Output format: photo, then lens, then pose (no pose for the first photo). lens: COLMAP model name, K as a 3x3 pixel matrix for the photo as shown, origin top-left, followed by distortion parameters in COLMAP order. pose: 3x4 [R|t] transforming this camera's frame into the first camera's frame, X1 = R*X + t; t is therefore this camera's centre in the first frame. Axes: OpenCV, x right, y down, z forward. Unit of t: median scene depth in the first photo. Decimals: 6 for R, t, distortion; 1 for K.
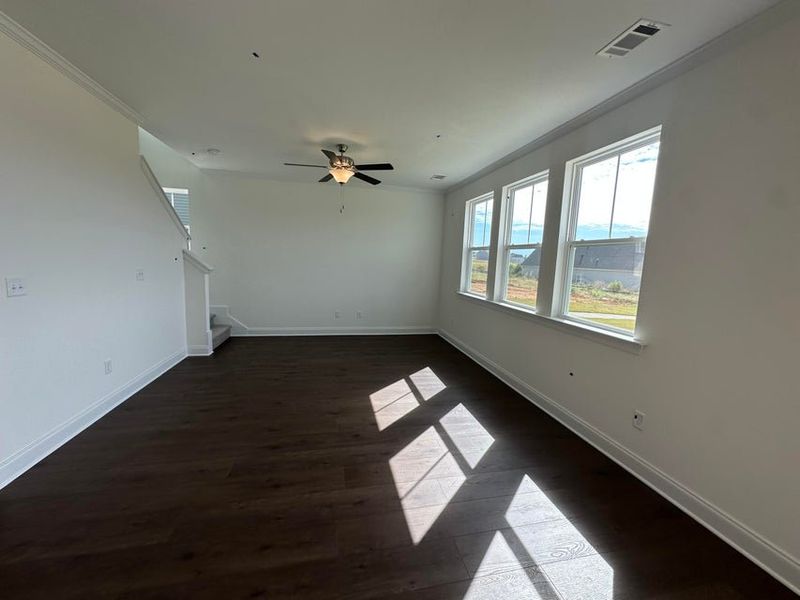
lens RADIAL K [[319.0, 0, 399.8], [0, 319.0, 298.9], [0, 0, 1]] dist [-0.002337, 0.000571]
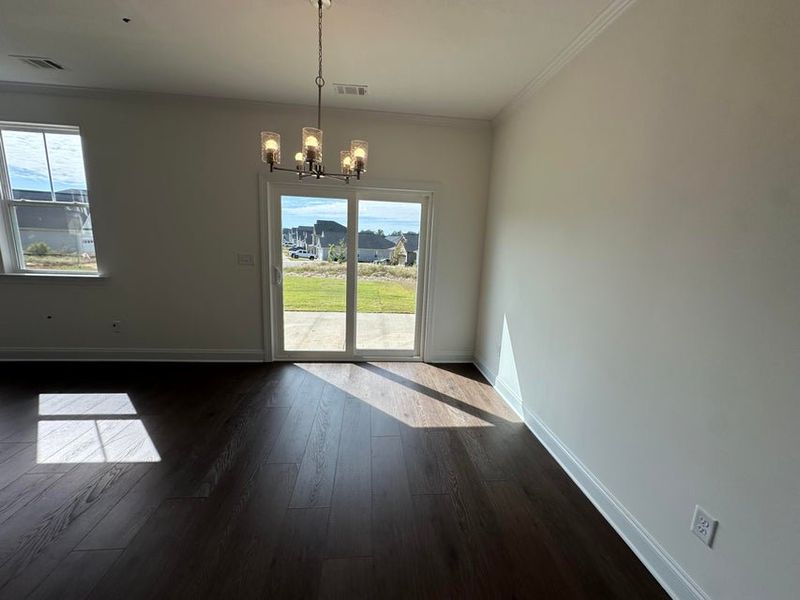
lens RADIAL K [[319.0, 0, 399.8], [0, 319.0, 298.9], [0, 0, 1]] dist [-0.002337, 0.000571]
pose [[0.127411, -0.213261, 0.968652, -0.363676], [0.087448, 0.975223, 0.203206, 0.036740], [-0.987988, 0.058816, 0.142903, -0.390872]]
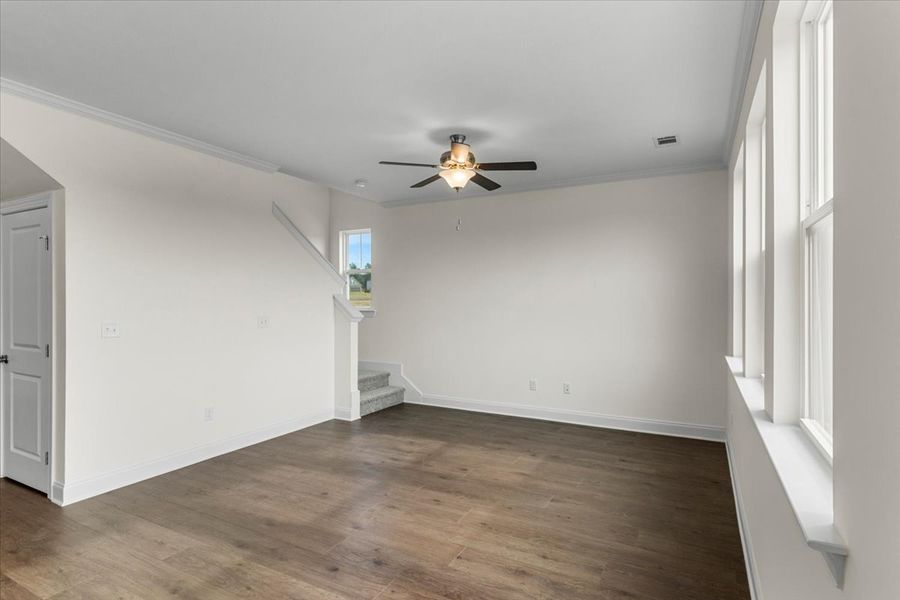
lens RADIAL K [[465.1, 0, 451.2], [0, 465.1, 299.9], [0, 0, 1]] dist [-0.000407, -0.000500]
pose [[0.756548, -0.040768, -0.652666, 0.519773], [-0.049809, 0.991563, -0.119673, -0.002110], [0.652039, 0.123047, 0.748134, 0.307250]]
